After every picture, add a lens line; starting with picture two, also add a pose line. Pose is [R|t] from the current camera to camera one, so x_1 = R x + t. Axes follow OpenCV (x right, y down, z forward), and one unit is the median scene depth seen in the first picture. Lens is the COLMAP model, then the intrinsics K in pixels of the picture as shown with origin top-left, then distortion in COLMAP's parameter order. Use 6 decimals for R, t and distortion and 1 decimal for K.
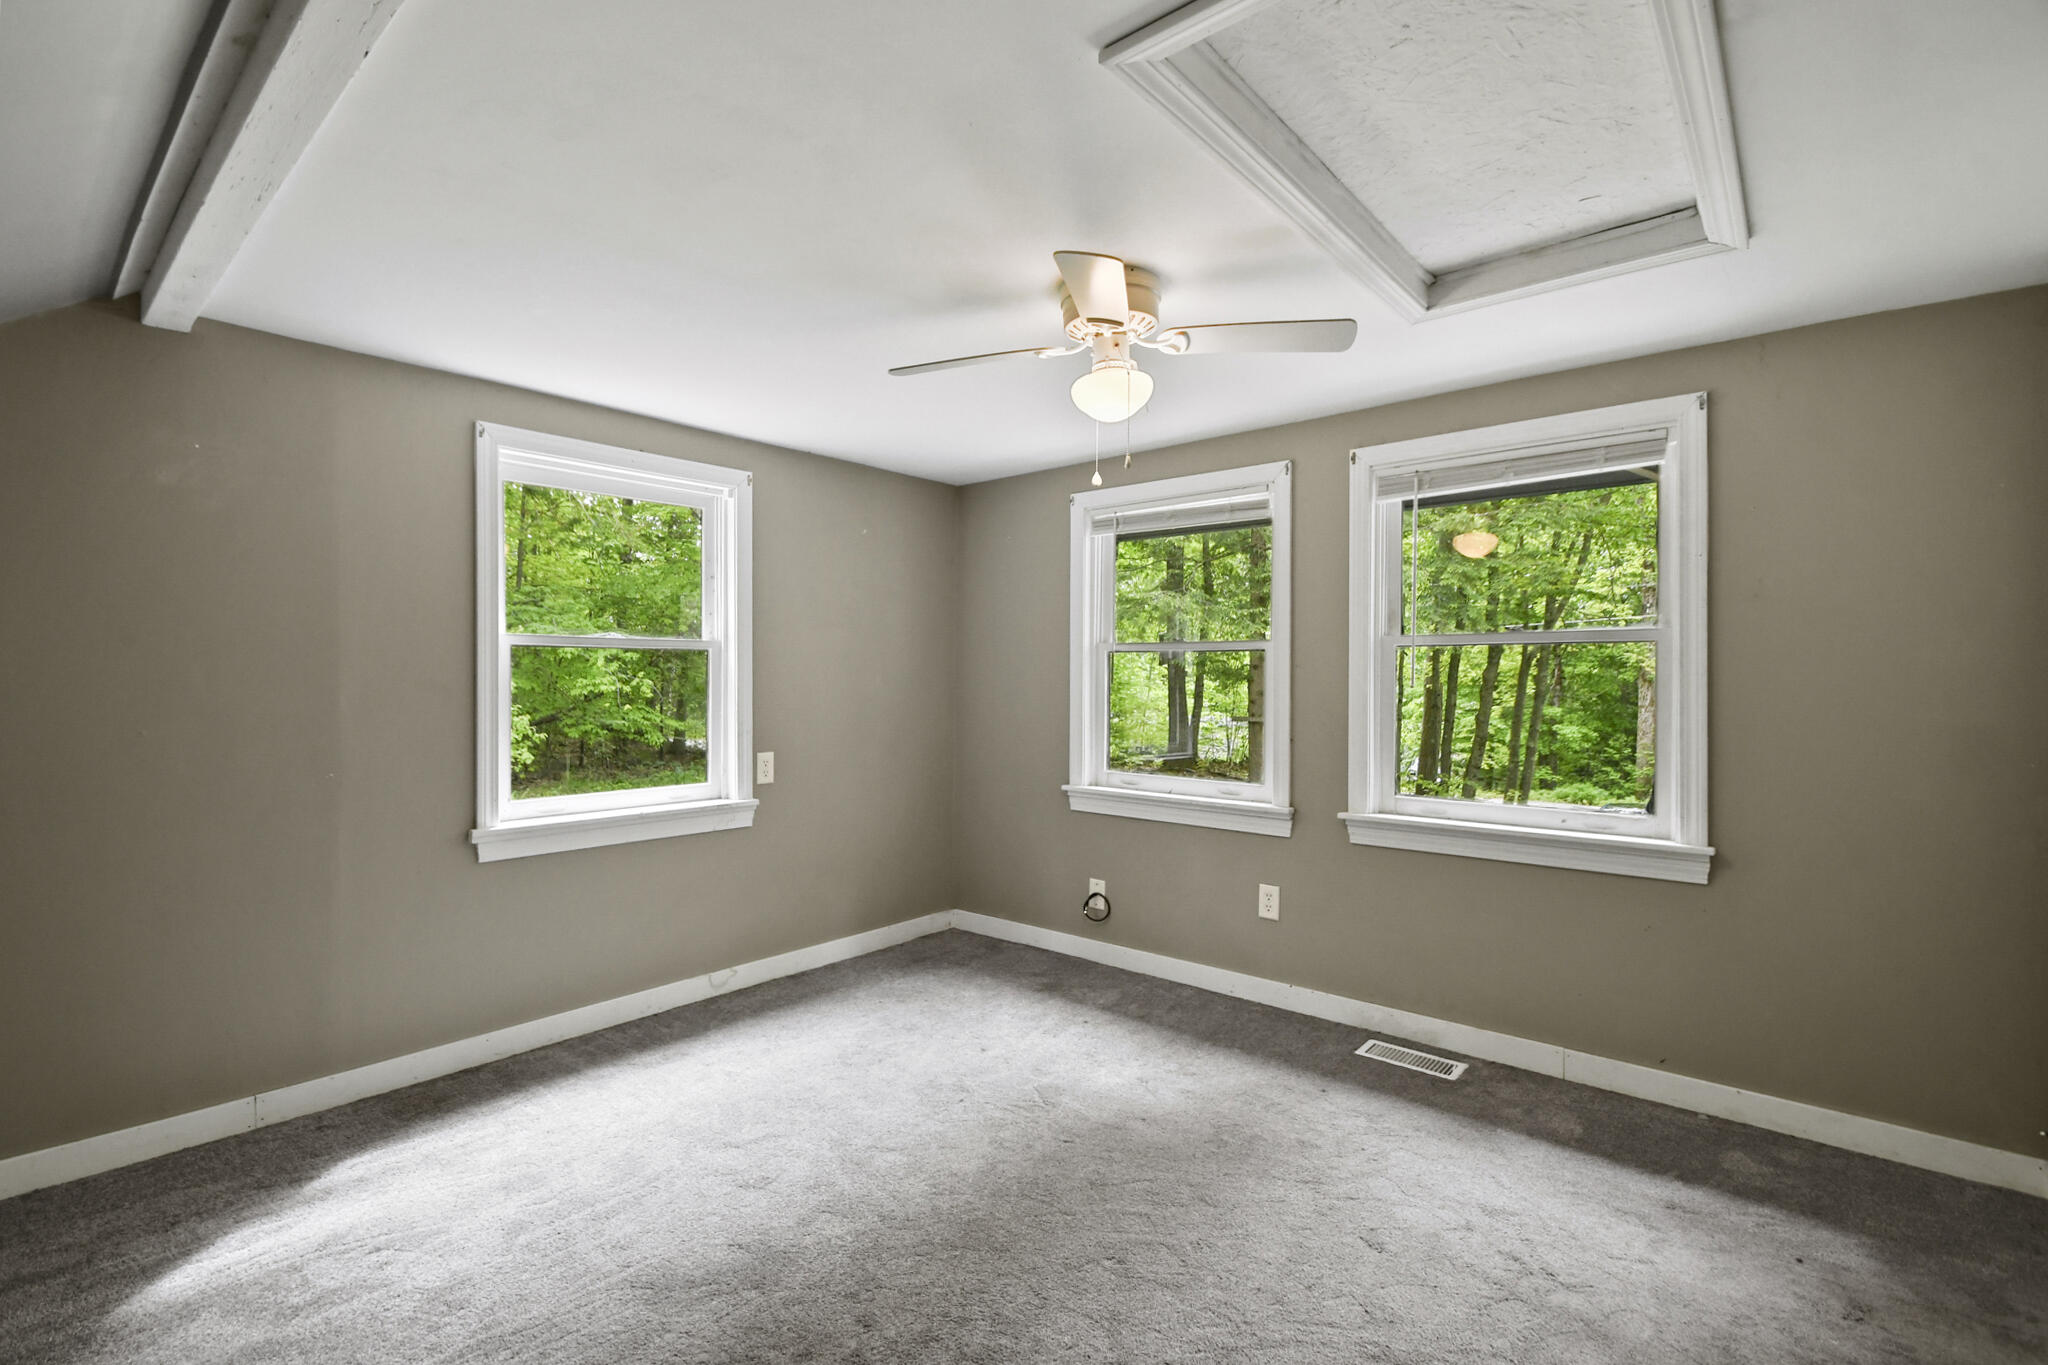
lens RADIAL K [[918.8, 0, 1008.6], [0, 918.8, 674.0], [0, 0, 1]] dist [0.016570, -0.013648]
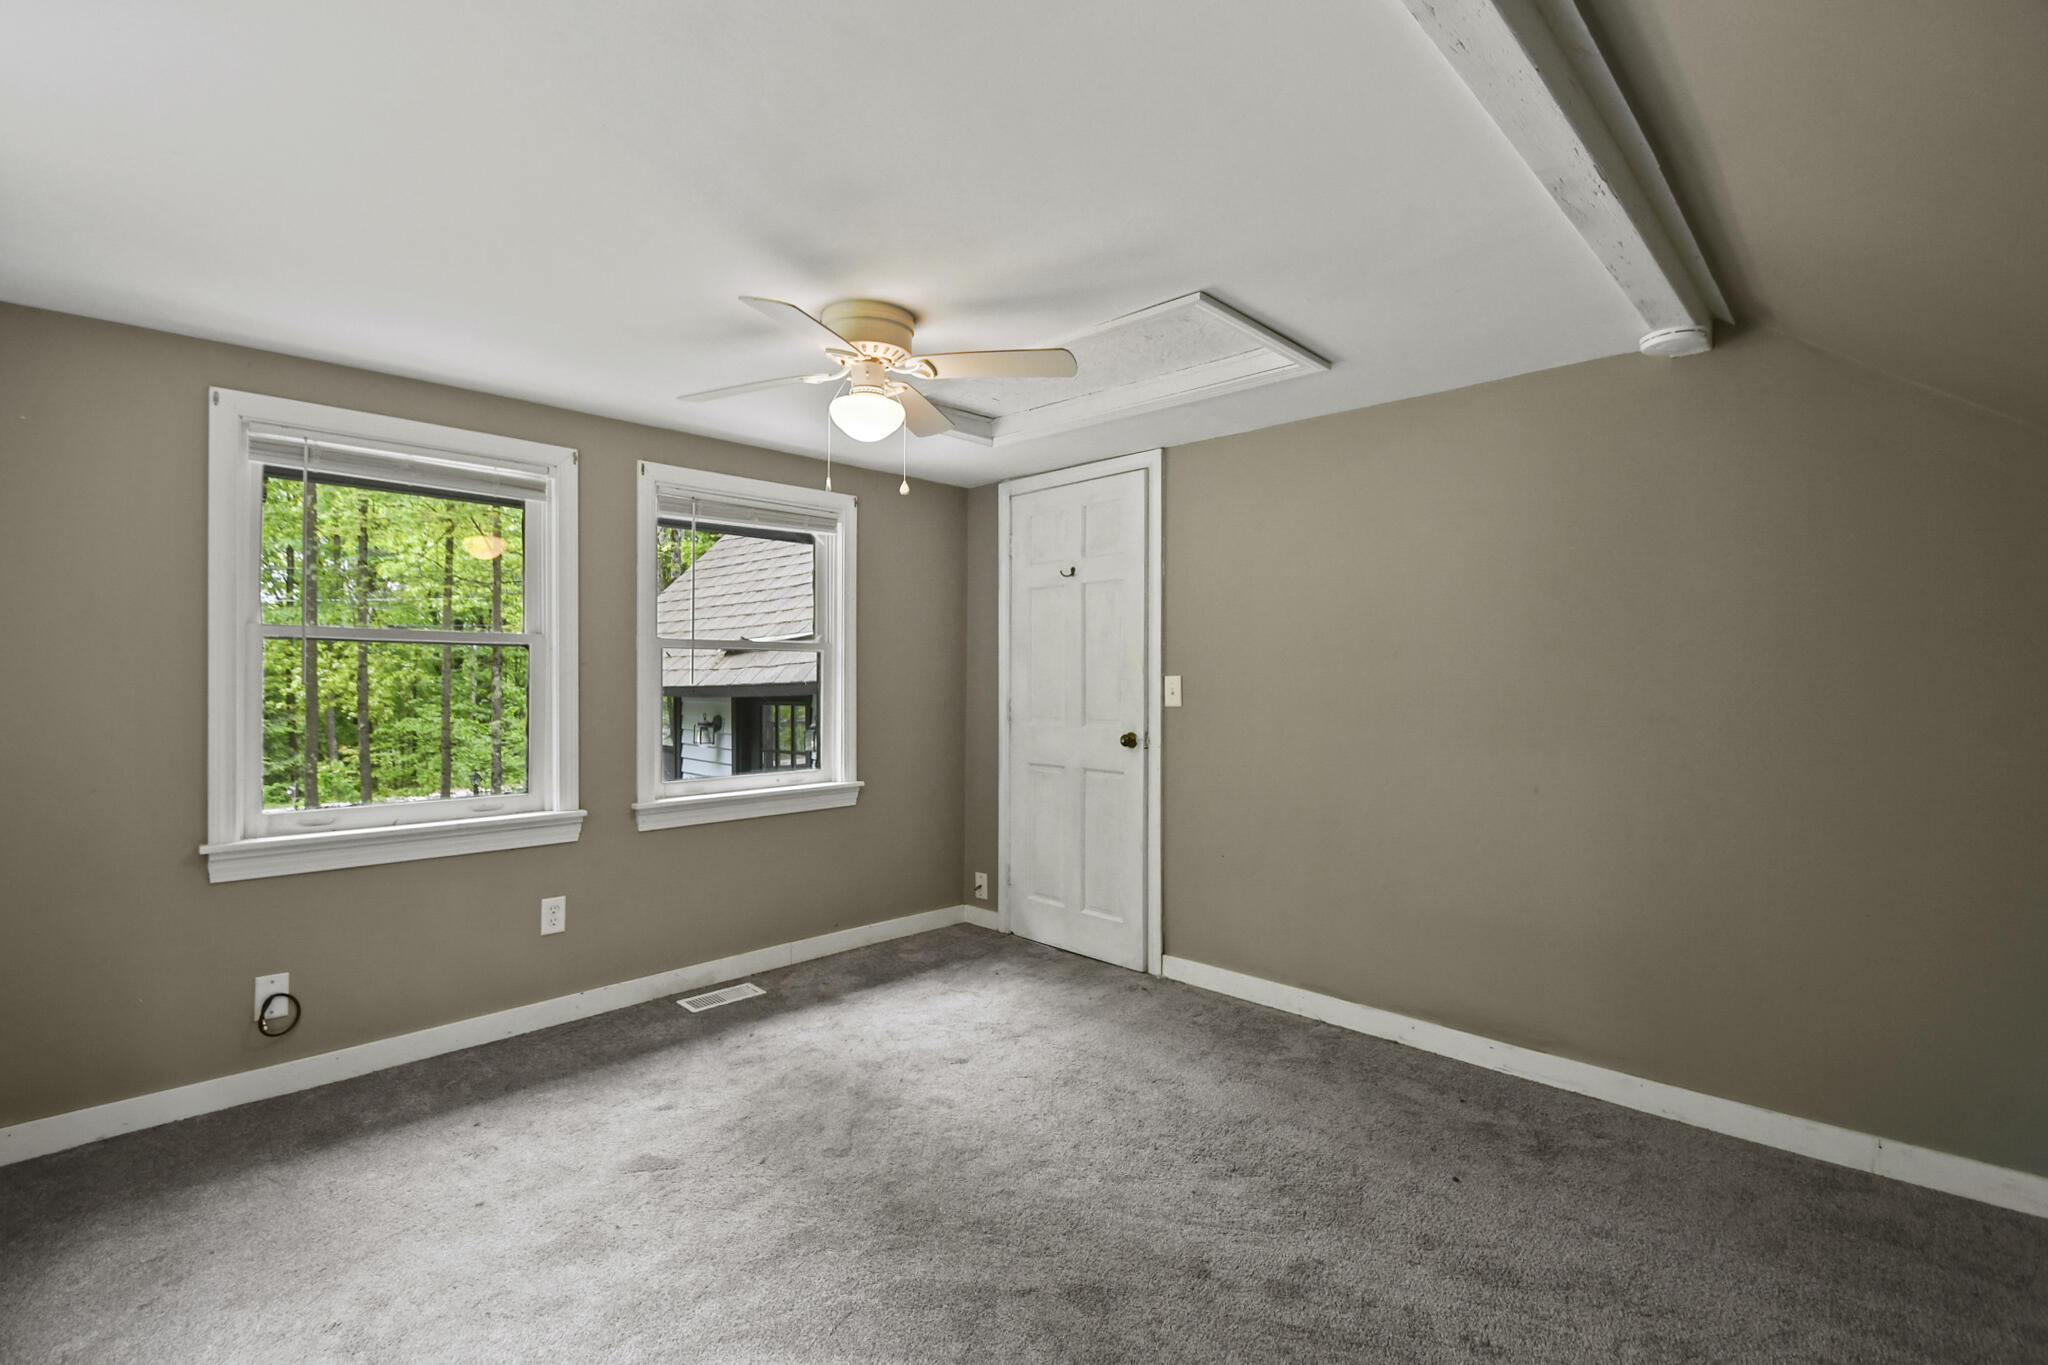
lens RADIAL K [[869.9, 0, 1019.1], [0, 869.9, 675.7], [0, 0, 1]] dist [-0.000921, -0.000388]
pose [[0.080343, 0.002043, 0.996765, -0.574752], [-0.004384, 0.999989, -0.001697, 0.003752], [-0.996758, -0.004233, 0.080351, 0.470569]]
